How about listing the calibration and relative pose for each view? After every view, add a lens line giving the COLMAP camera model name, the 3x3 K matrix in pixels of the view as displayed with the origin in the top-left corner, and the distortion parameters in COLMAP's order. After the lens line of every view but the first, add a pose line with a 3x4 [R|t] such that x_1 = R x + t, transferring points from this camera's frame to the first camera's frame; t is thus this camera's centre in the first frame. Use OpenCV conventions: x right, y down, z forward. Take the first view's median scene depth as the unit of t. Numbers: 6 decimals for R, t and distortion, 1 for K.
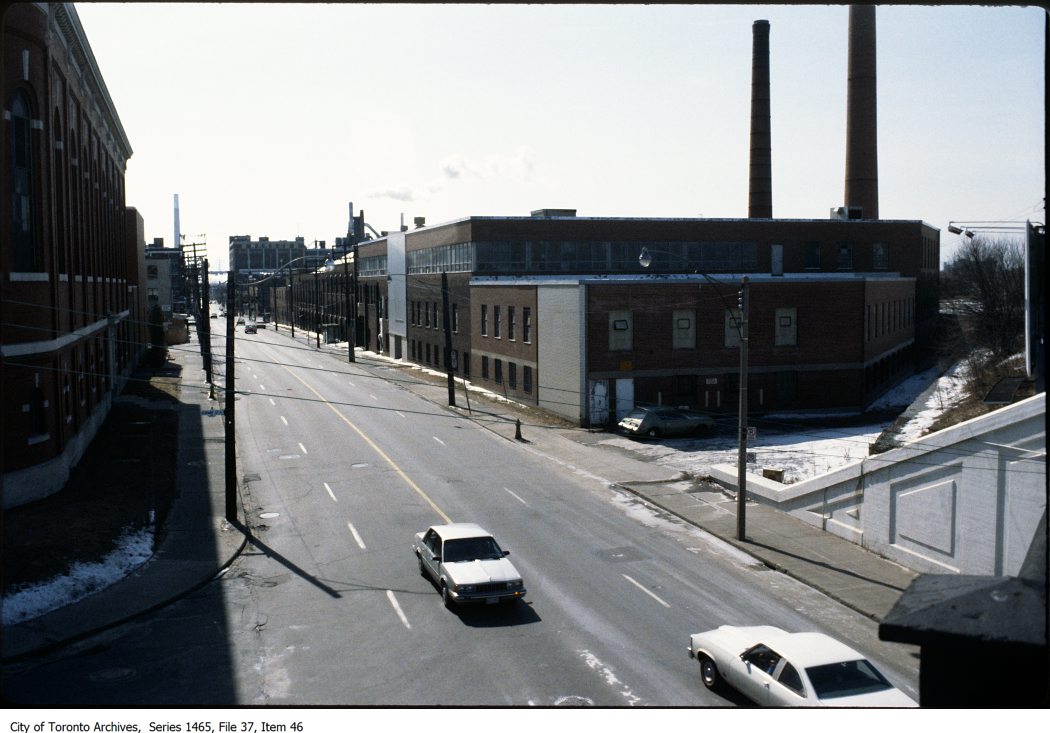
lens RADIAL K [[1157.4, 0, 525.7], [0, 1157.4, 365.5], [0, 0, 1]] dist [-0.073107, 0.000000]
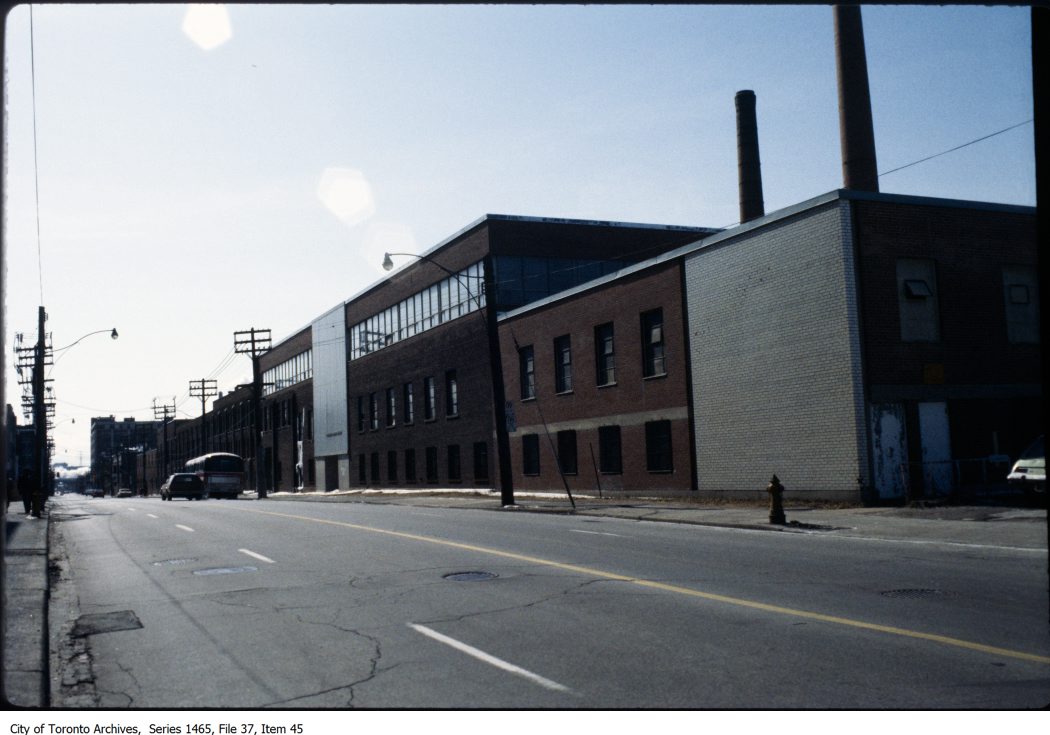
lens RADIAL K [[1151.6, 0, 525.0], [0, 1151.6, 368.0], [0, 0, 1]] dist [-0.087914, 0.000000]
pose [[0.993373, -0.019145, 0.113327, -0.076521], [0.037198, 0.986514, -0.159397, 0.038050], [-0.108747, 0.162556, 0.980688, 0.324332]]
